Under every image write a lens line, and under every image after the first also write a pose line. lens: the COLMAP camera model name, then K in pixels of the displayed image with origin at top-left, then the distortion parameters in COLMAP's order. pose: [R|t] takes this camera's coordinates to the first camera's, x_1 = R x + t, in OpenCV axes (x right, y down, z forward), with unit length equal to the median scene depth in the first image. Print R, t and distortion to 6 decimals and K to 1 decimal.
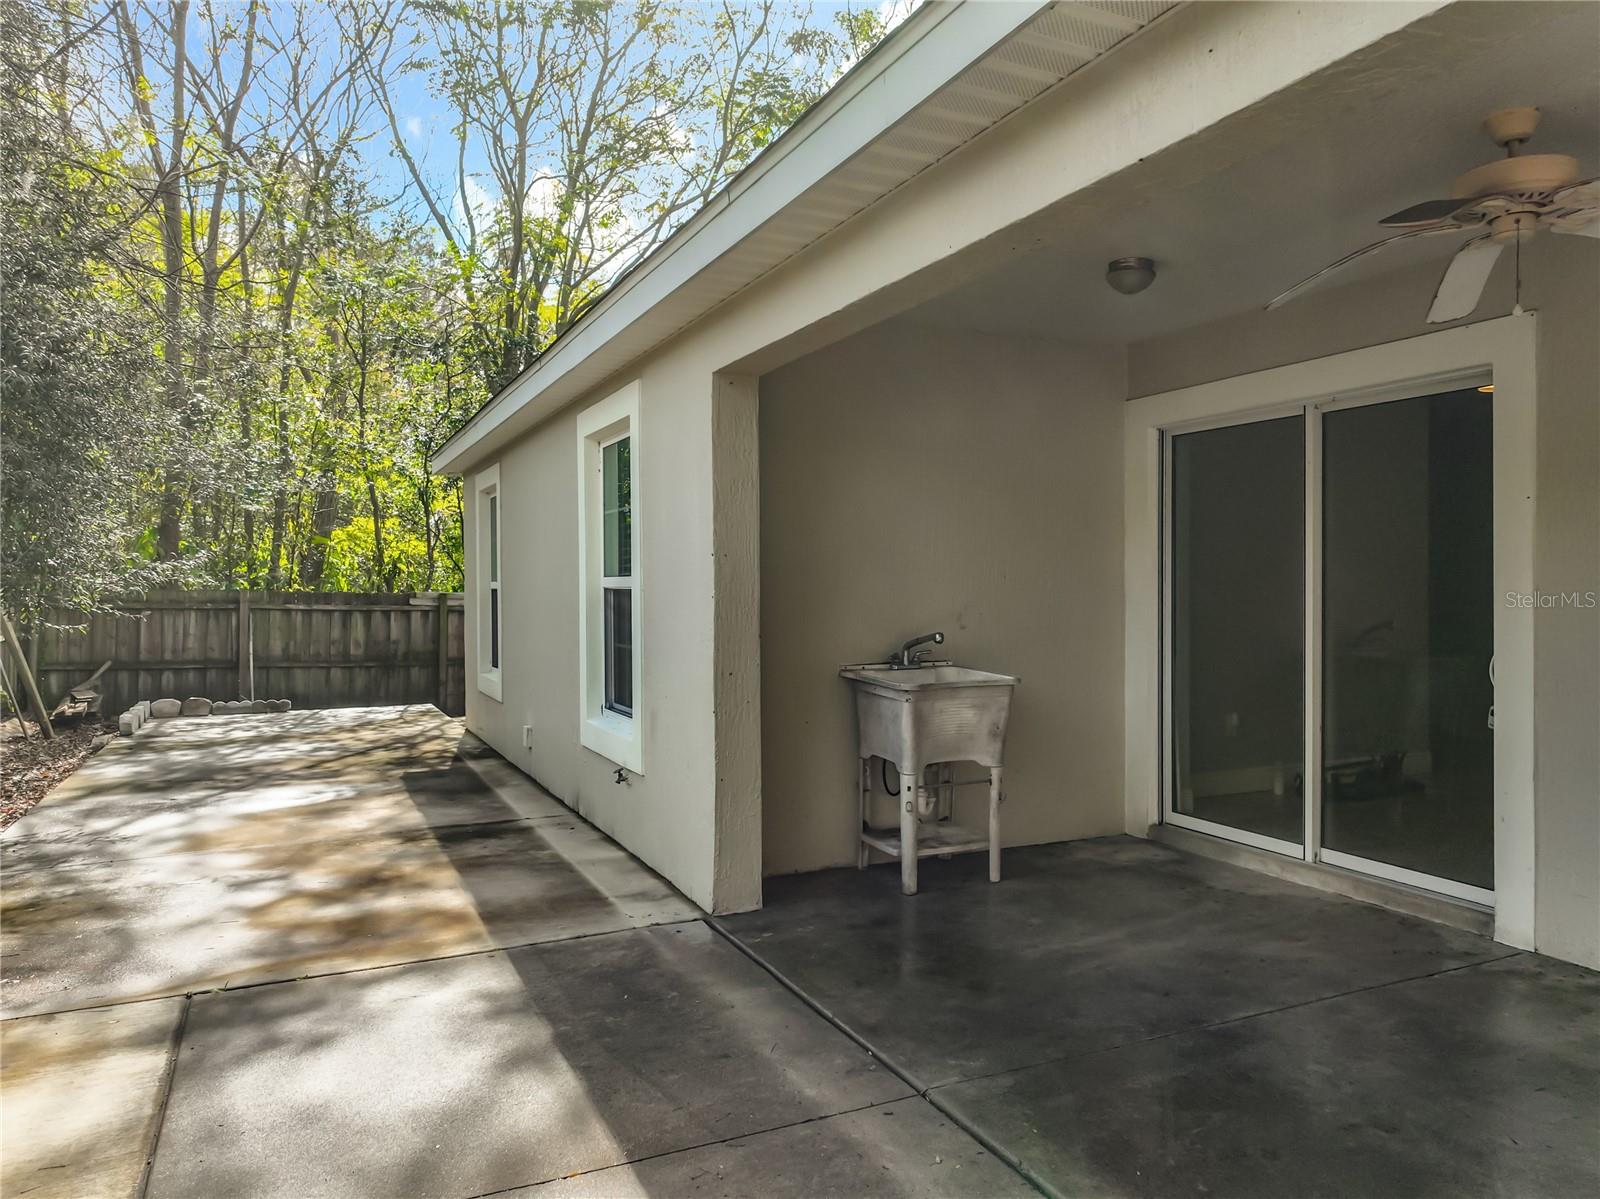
lens RADIAL K [[1135.9, 0, 793.0], [0, 1135.9, 606.9], [0, 0, 1]] dist [0.005893, 0.001136]
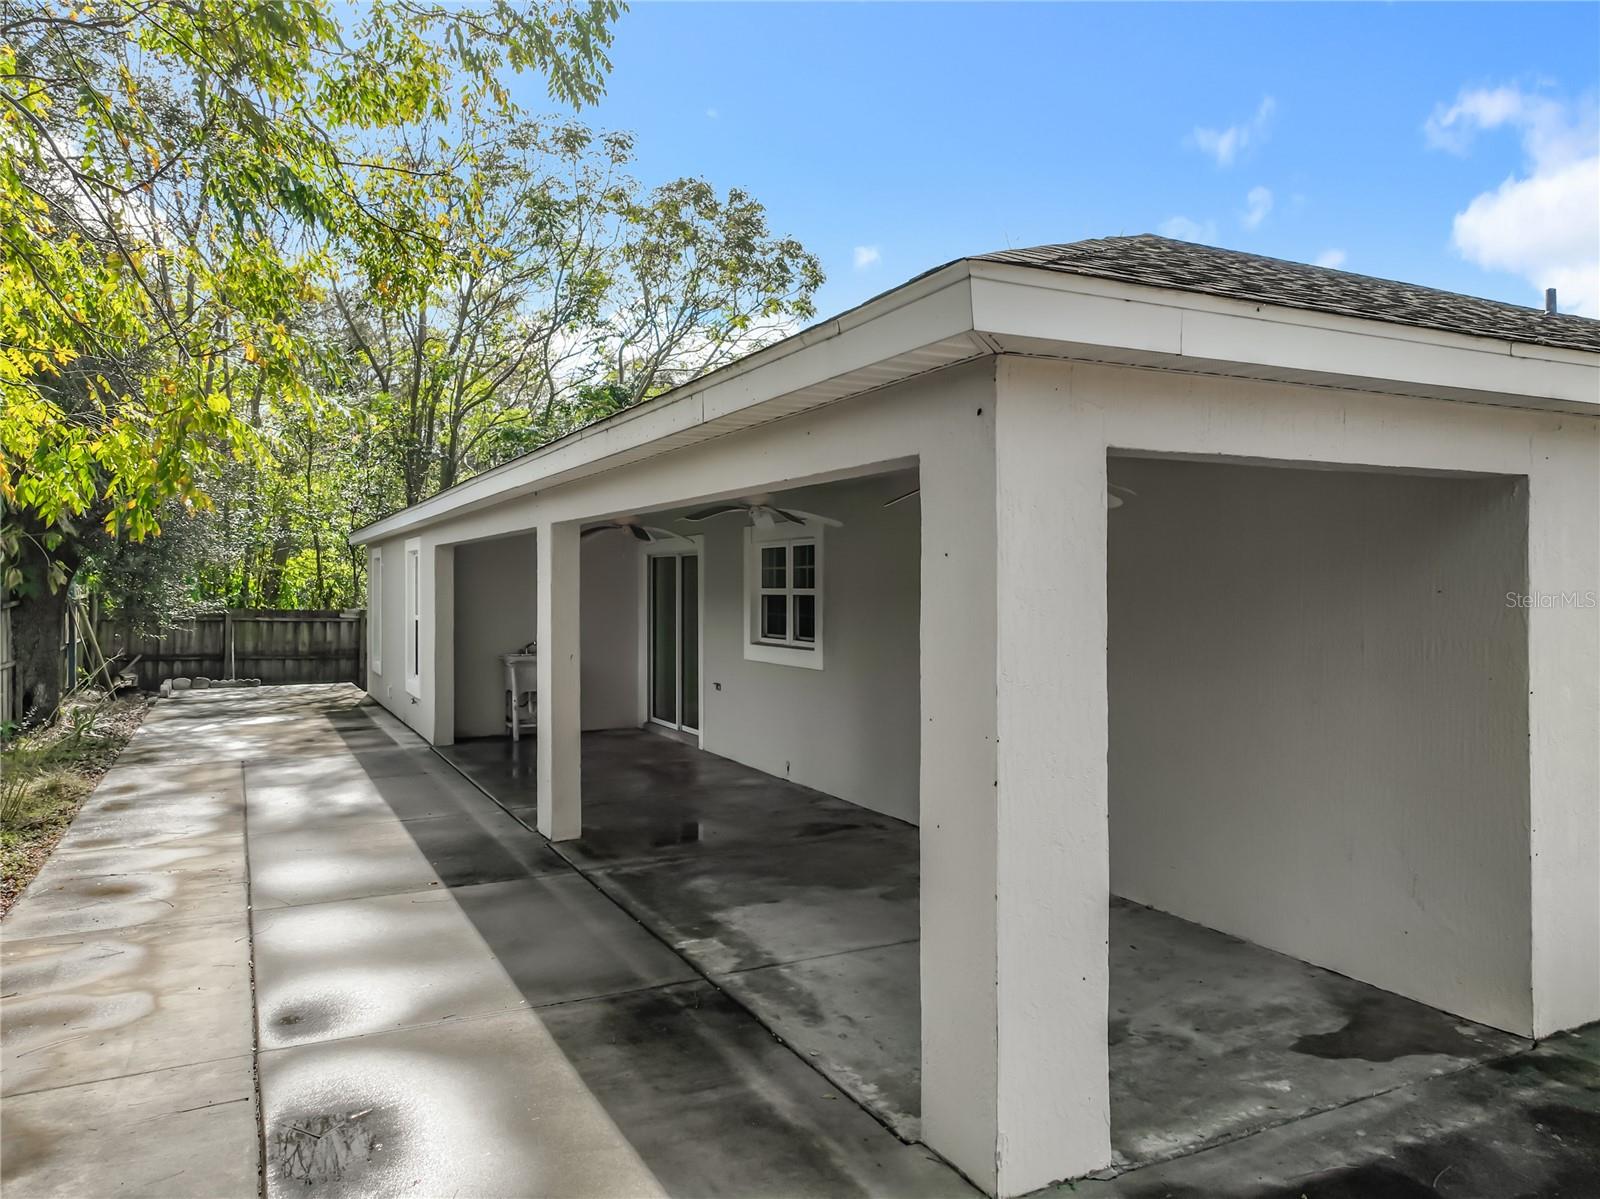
lens RADIAL K [[1135.9, 0, 809.0], [0, 1135.9, 586.5], [0, 0, 1]] dist [0.005893, 0.001136]
pose [[0.998761, 0.004495, 0.049563, 0.221909], [-0.003674, 0.999855, -0.016640, -0.021768], [-0.049630, 0.016437, 0.998632, -0.569481]]
